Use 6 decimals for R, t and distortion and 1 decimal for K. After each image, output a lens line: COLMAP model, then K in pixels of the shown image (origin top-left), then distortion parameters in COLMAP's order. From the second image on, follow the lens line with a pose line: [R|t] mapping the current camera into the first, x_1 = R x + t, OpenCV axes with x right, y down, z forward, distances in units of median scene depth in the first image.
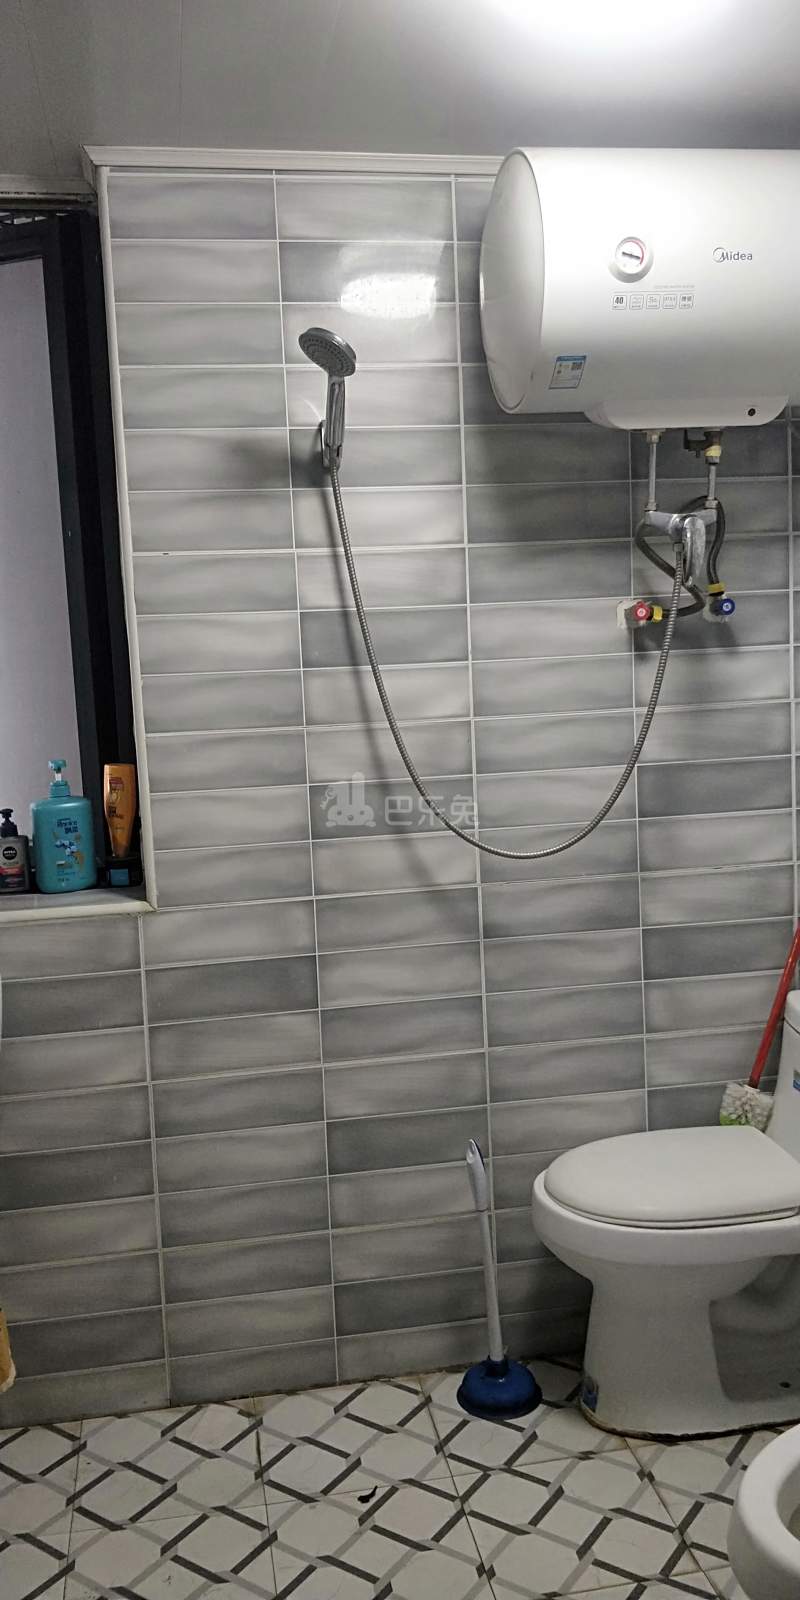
lens RADIAL K [[1317.9, 0, 397.4], [0, 1317.9, 807.3], [0, 0, 1]] dist [0.111488, -0.257675]
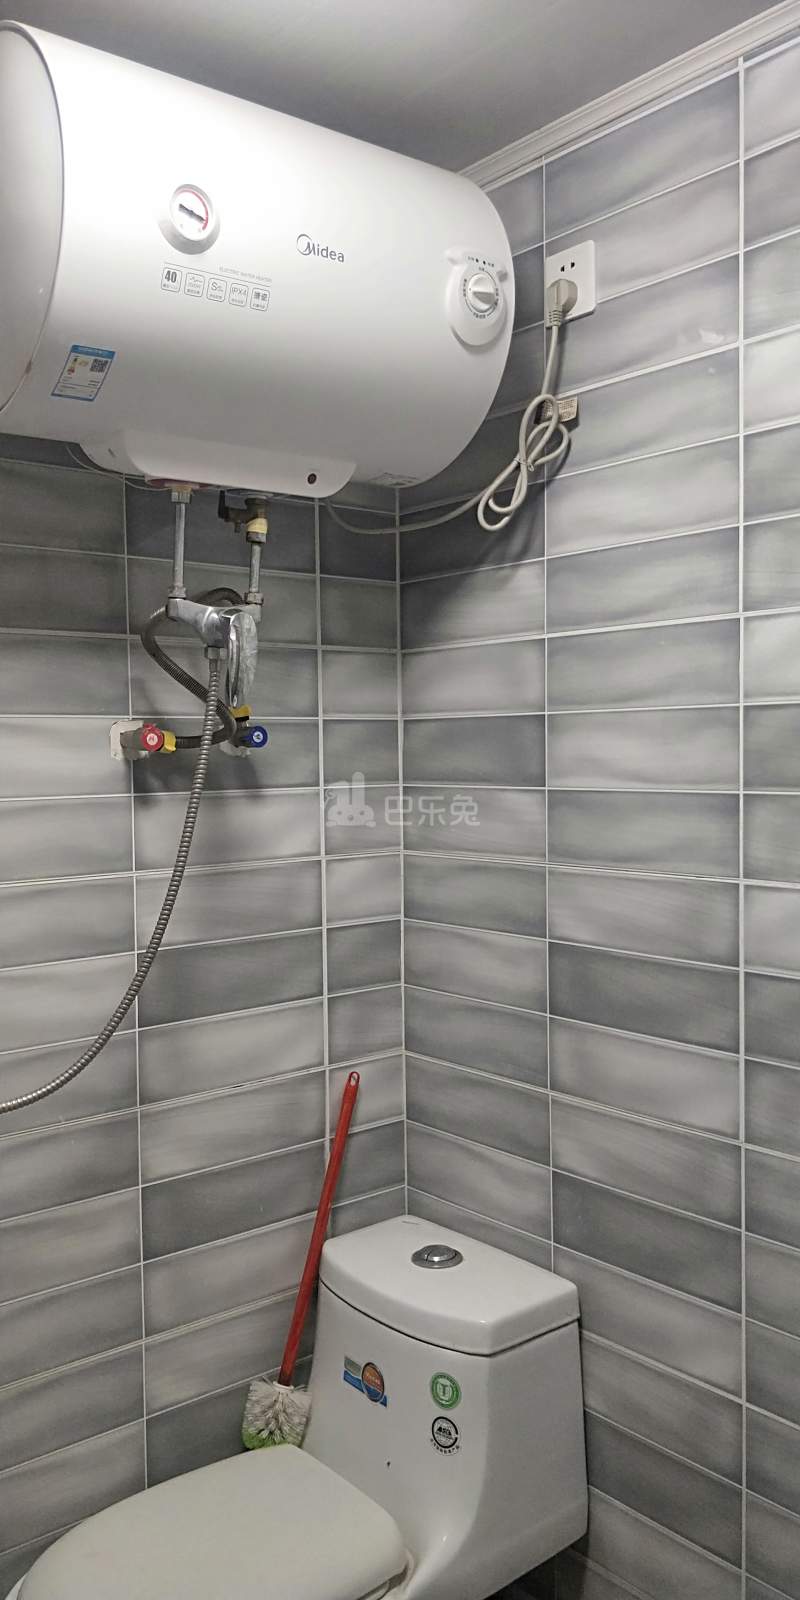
lens RADIAL K [[1317.9, 0, 397.4], [0, 1317.9, 807.3], [0, 0, 1]] dist [0.111488, -0.257675]
pose [[0.869814, 0.011067, 0.493256, -0.047941], [0.031165, 0.996520, -0.077315, -0.050816], [-0.492395, 0.082622, 0.866442, 0.317168]]
